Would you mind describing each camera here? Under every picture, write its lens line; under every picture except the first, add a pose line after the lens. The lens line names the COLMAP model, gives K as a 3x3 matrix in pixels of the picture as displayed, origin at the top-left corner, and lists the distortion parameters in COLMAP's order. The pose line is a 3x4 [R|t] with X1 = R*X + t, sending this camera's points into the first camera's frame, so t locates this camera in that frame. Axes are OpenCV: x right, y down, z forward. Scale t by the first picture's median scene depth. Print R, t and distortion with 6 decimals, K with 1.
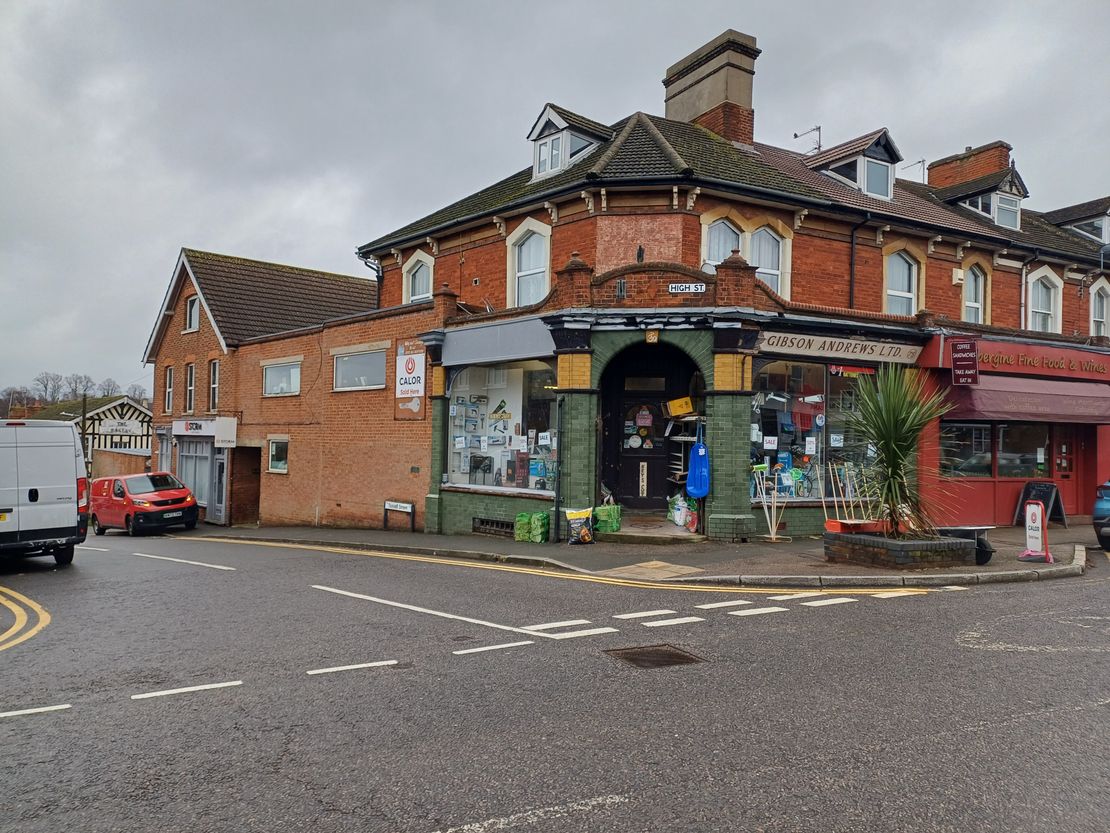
lens RADIAL K [[883.7, 0, 555.0], [0, 883.7, 416.5], [0, 0, 1]] dist [0.055081, -0.003337]
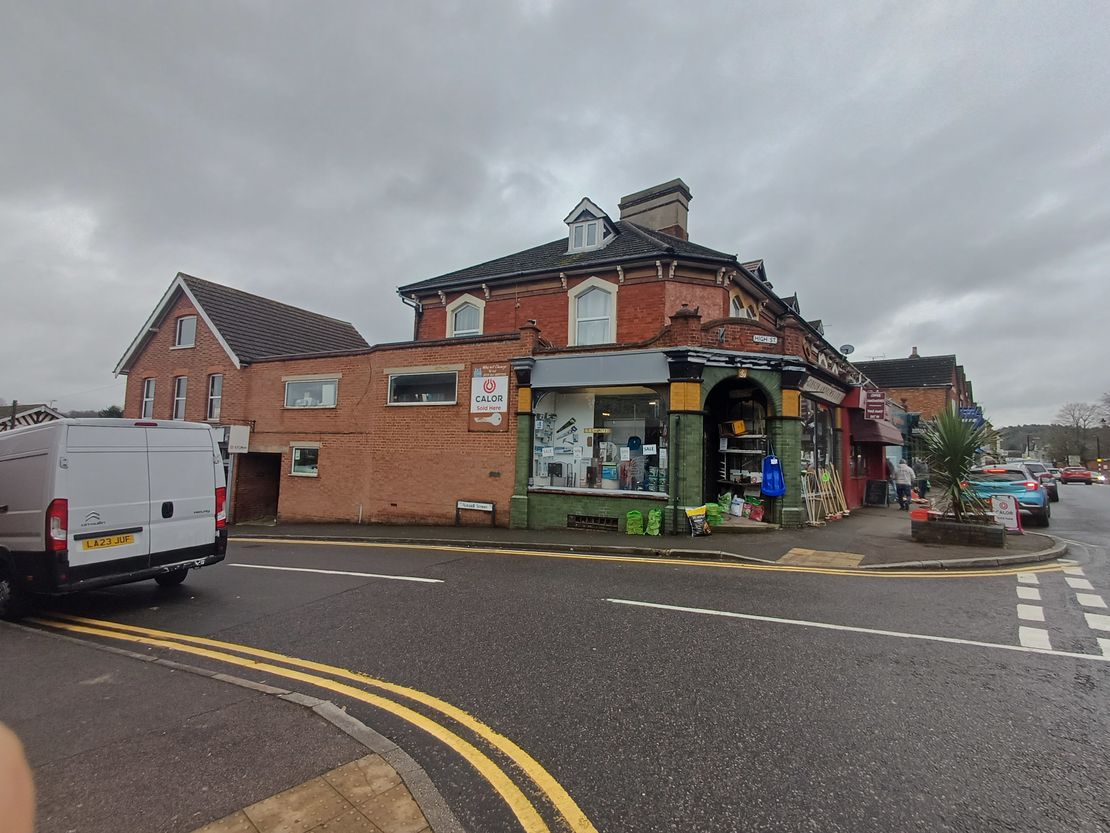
lens RADIAL K [[514.9, 0, 555.0], [0, 514.9, 416.5], [0, 0, 1]] dist [-0.002153, -0.000105]
pose [[0.910028, 0.039905, 0.412621, -0.380938], [-0.023720, 0.998738, -0.044273, 0.011969], [-0.413867, 0.030502, 0.909826, 0.351485]]
